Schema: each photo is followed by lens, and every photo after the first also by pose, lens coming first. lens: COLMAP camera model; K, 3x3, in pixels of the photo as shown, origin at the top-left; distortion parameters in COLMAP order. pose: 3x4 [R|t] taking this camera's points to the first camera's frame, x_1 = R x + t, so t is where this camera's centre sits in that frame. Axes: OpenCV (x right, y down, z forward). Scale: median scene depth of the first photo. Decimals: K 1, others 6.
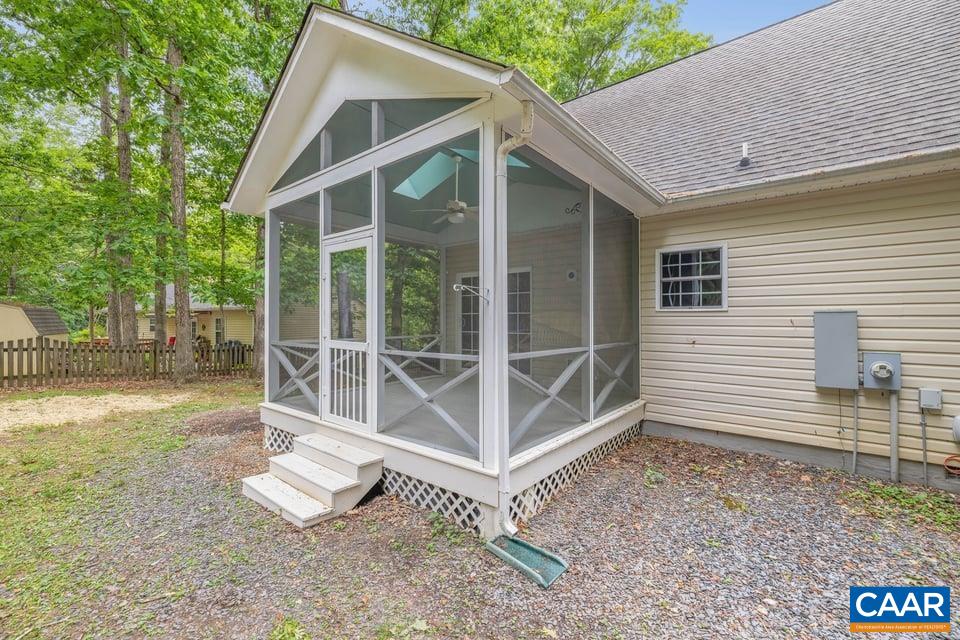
lens RADIAL K [[404.5, 0, 484.0], [0, 404.5, 316.6], [0, 0, 1]] dist [0.001447, 0.000356]
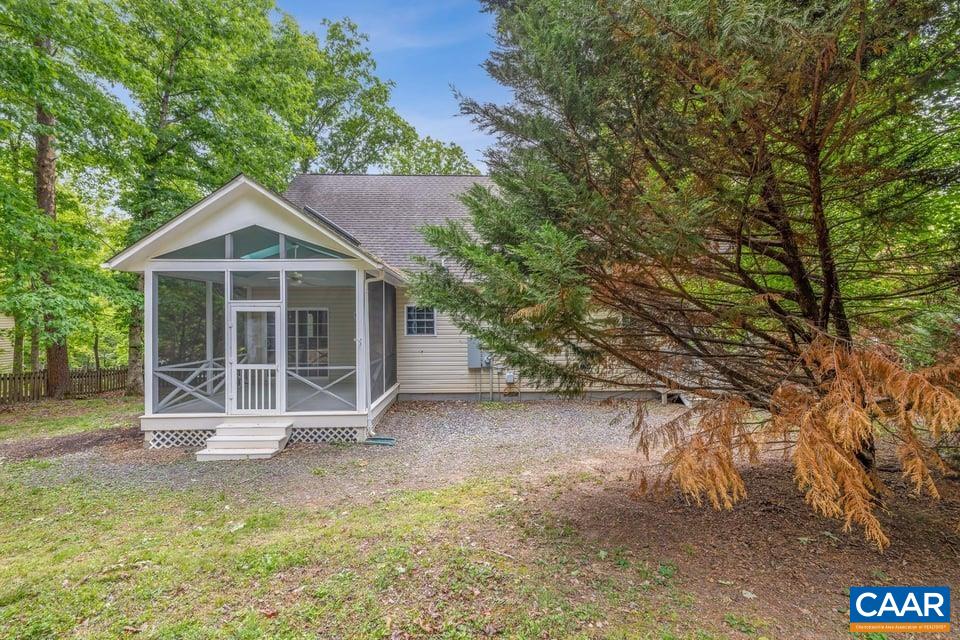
lens RADIAL K [[404.5, 0, 484.0], [0, 404.5, 316.6], [0, 0, 1]] dist [0.001447, 0.000356]
pose [[0.756610, -0.001073, 0.653866, -0.759257], [-0.000402, 0.999998, 0.002106, -0.153088], [-0.653866, -0.001856, 0.756608, -0.980352]]
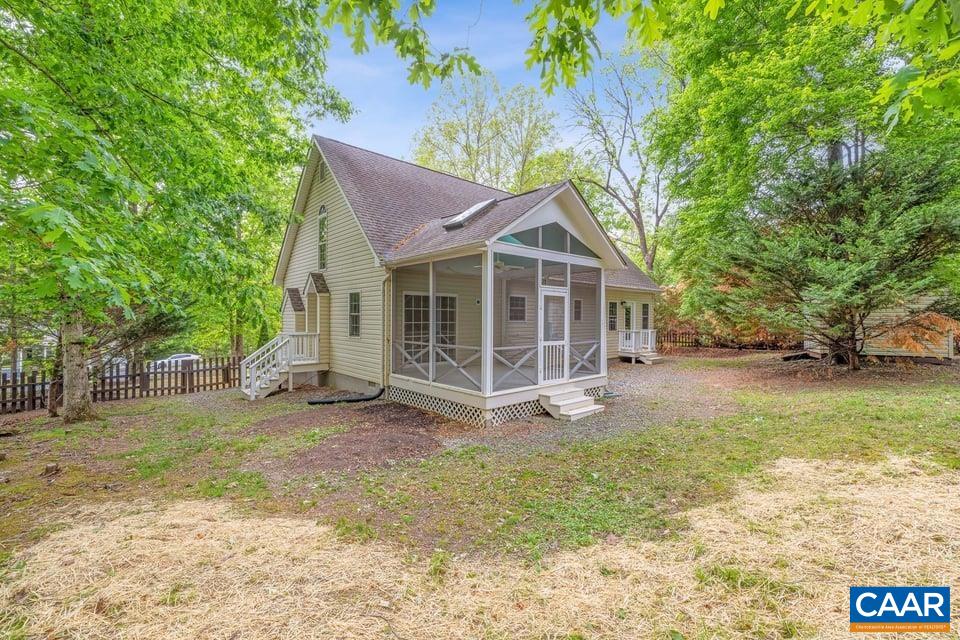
lens RADIAL K [[404.5, 0, 484.0], [0, 404.5, 316.6], [0, 0, 1]] dist [0.001447, 0.000356]
pose [[0.154267, -0.000025, 0.988029, -2.482018], [-0.014781, 0.999888, 0.002333, -0.063037], [-0.987919, -0.014964, 0.154249, 1.075444]]
